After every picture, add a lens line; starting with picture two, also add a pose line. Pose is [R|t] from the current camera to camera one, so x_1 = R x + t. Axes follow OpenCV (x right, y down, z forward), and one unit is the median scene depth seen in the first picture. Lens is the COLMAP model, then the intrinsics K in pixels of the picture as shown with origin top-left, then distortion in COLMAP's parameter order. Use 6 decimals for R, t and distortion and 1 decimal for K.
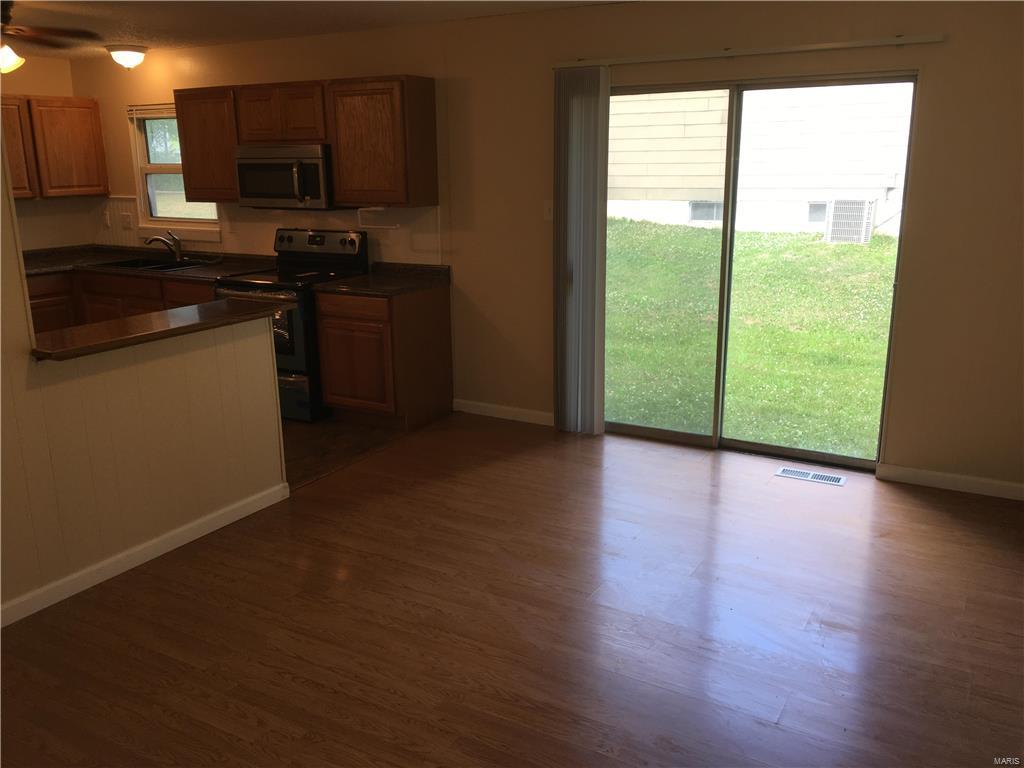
lens RADIAL K [[870.7, 0, 514.6], [0, 870.7, 383.9], [0, 0, 1]] dist [0.059980, -0.084368]
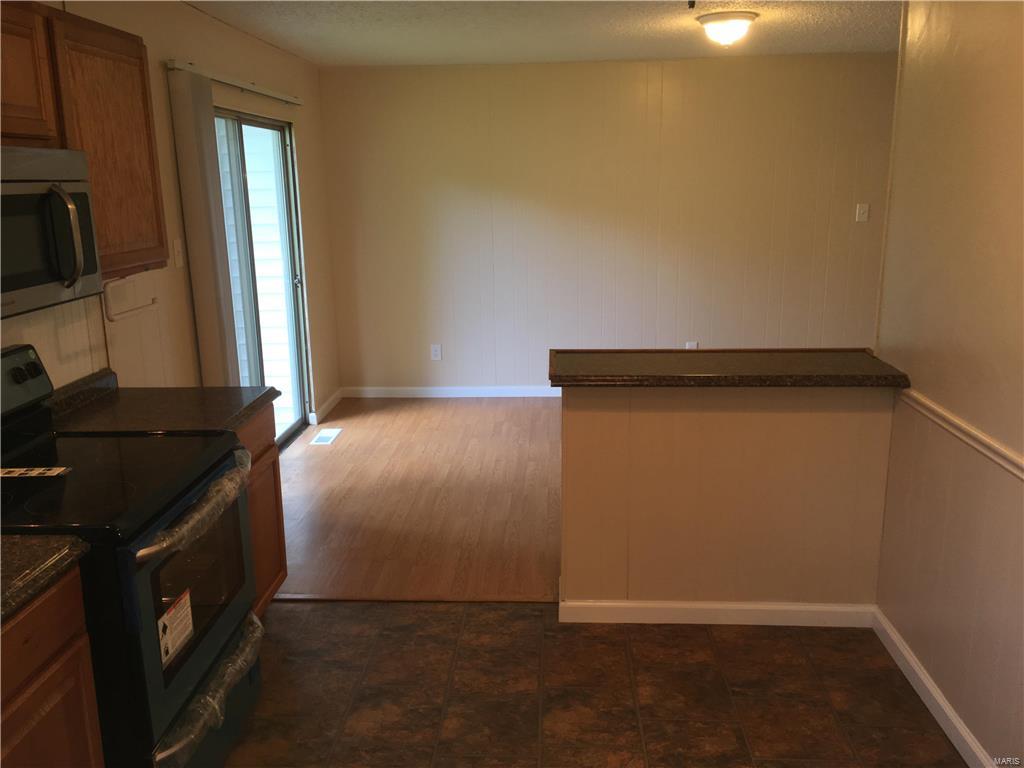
lens RADIAL K [[870.7, 0, 514.6], [0, 870.7, 383.9], [0, 0, 1]] dist [0.059980, -0.084368]
pose [[-0.453524, -0.185951, 0.871630, -0.735969], [0.243243, 0.915038, 0.321774, -0.257429], [-0.857408, 0.357950, -0.369761, 1.027553]]
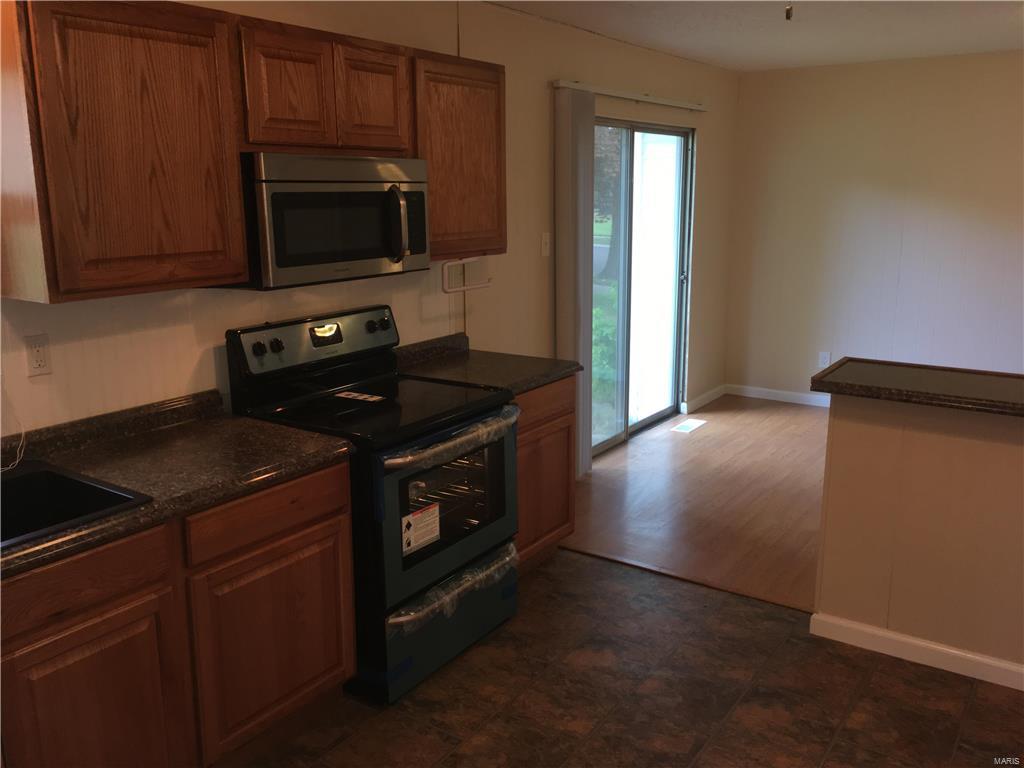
lens RADIAL K [[870.7, 0, 514.6], [0, 870.7, 383.9], [0, 0, 1]] dist [0.059980, -0.084368]
pose [[0.077204, -0.209600, 0.974735, -0.816700], [0.254526, 0.949401, 0.183993, -0.225800], [-0.963979, 0.233890, 0.126646, 0.913048]]
